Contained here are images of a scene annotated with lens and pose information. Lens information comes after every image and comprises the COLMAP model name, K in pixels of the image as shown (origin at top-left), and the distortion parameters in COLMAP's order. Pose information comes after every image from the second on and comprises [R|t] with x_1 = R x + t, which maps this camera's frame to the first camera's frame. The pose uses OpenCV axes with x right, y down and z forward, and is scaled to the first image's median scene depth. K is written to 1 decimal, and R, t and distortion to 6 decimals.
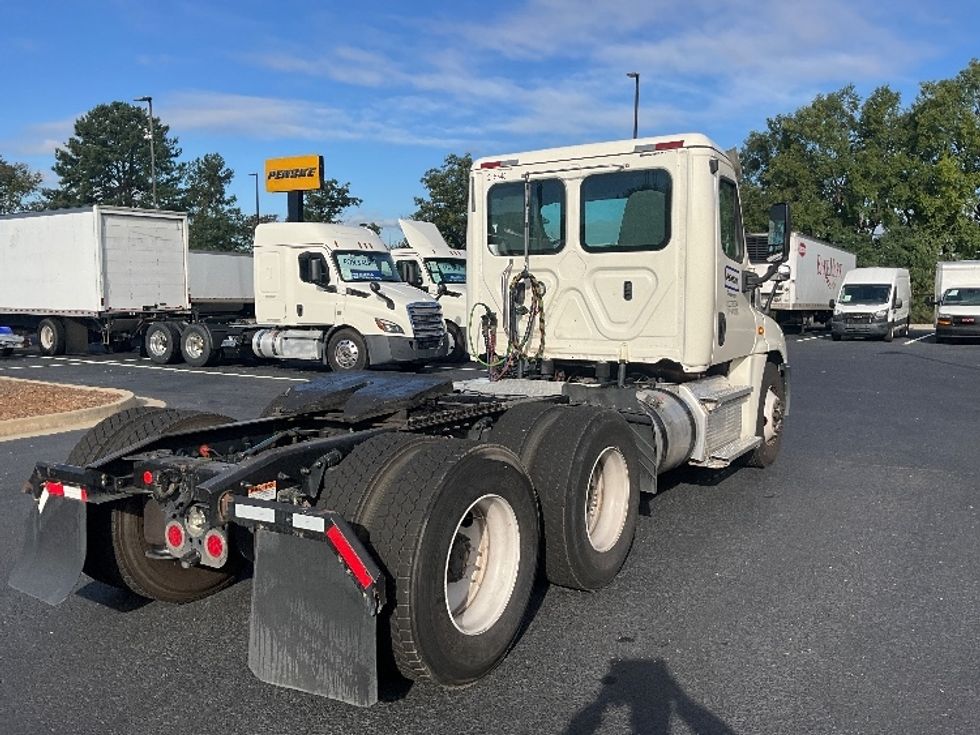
lens RADIAL K [[809.3, 0, 490.0], [0, 809.3, 367.5], [0, 0, 1]] dist [0.111597, -0.222726]
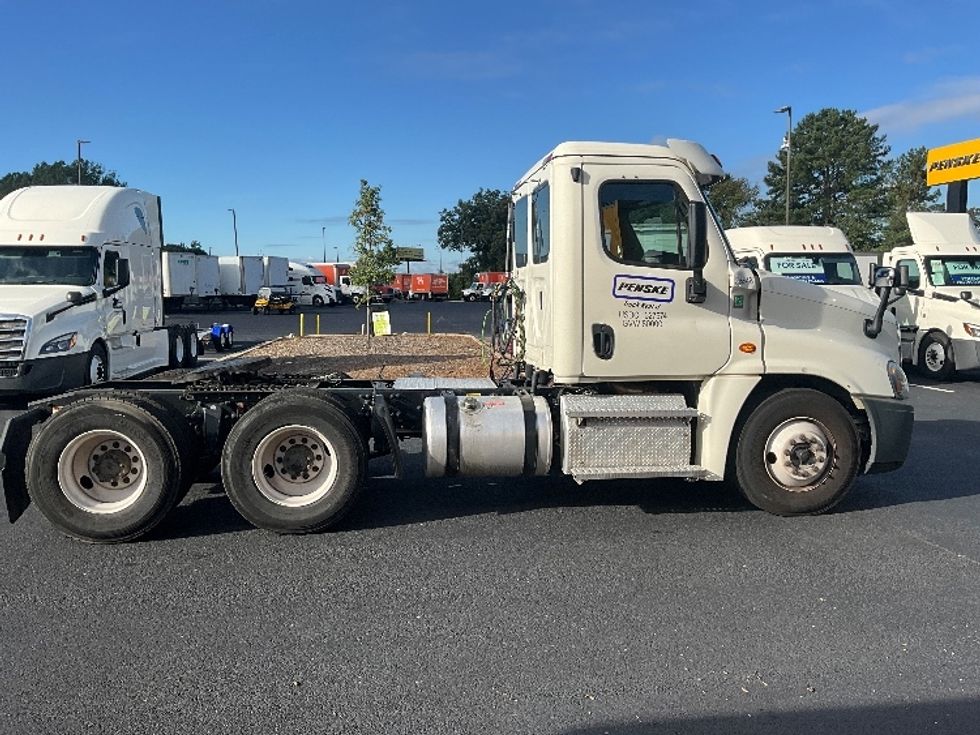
lens RADIAL K [[809.3, 0, 490.0], [0, 809.3, 367.5], [0, 0, 1]] dist [0.111597, -0.222726]
pose [[0.644879, 0.070603, -0.761016, 0.364987], [-0.071902, 0.996912, 0.031559, -0.015031], [0.760895, 0.034367, 0.647965, 0.114399]]
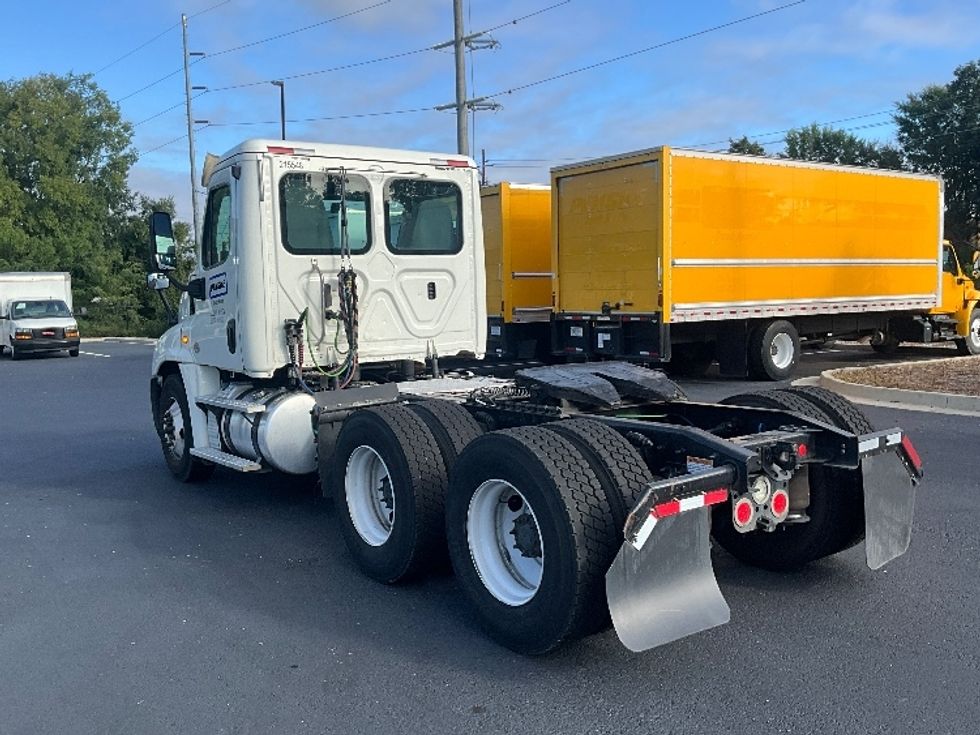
lens RADIAL K [[888.1, 0, 490.0], [0, 888.1, 367.5], [0, 0, 1]] dist [0.111090, -0.187353]
pose [[0.362114, -0.089451, 0.927832, -0.362536], [0.115886, 0.991983, 0.050408, -0.017621], [-0.924902, 0.089269, 0.369577, 0.200041]]
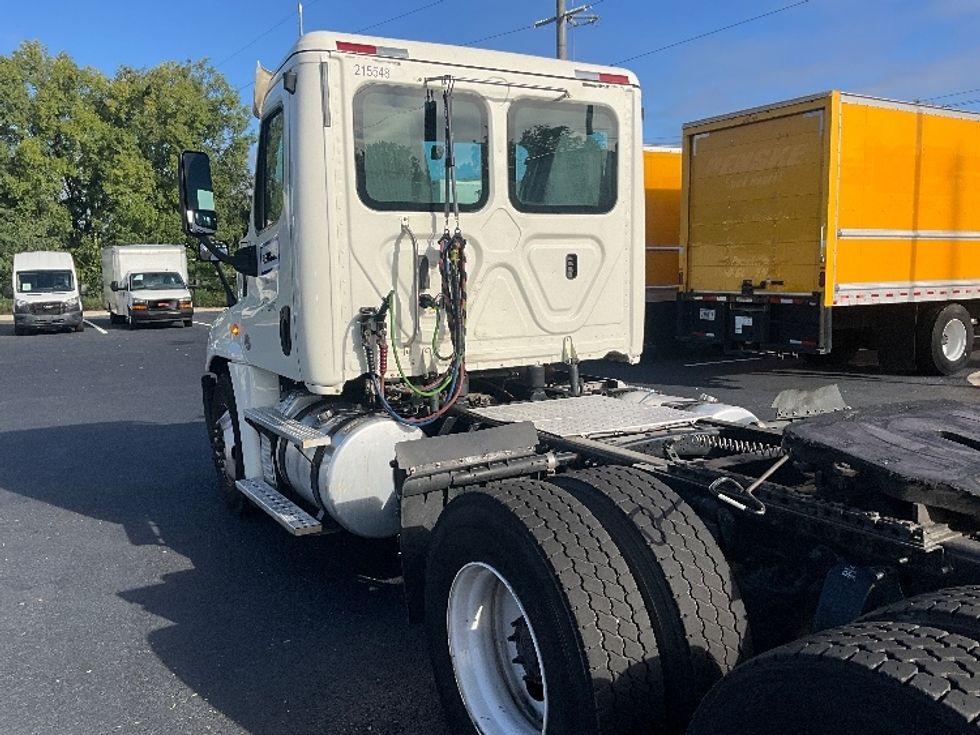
lens RADIAL K [[809.3, 0, 490.0], [0, 809.3, 367.5], [0, 0, 1]] dist [0.111597, -0.222726]
pose [[0.457629, -0.116490, 0.881479, -0.213339], [0.103794, 0.991602, 0.077157, -0.026977], [-0.883064, 0.056183, 0.465877, 0.289092]]
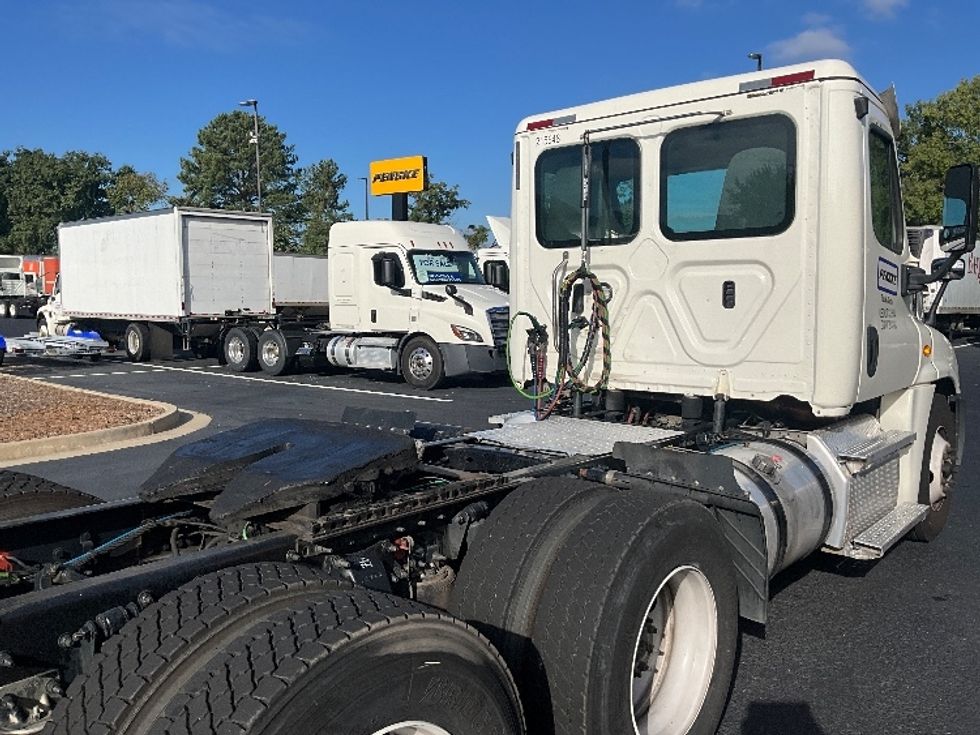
lens RADIAL K [[809.3, 0, 490.0], [0, 809.3, 367.5], [0, 0, 1]] dist [0.111597, -0.222726]
pose [[0.990265, 0.009038, -0.138904, 0.026265], [-0.009423, 0.999953, -0.002116, -0.011782], [0.138878, 0.003404, 0.990304, 0.114414]]
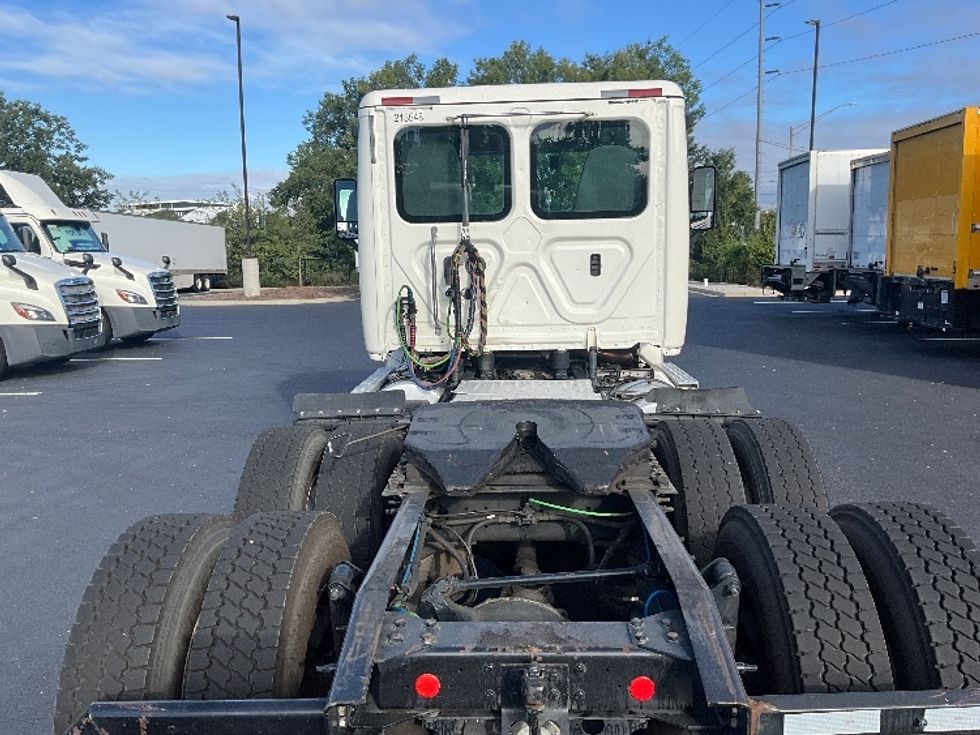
lens RADIAL K [[809.3, 0, 490.0], [0, 809.3, 367.5], [0, 0, 1]] dist [0.111597, -0.222726]
pose [[0.862072, -0.090260, 0.498684, -0.142370], [0.067373, 0.995689, 0.063749, -0.019738], [-0.502288, -0.021358, 0.864437, 0.128692]]
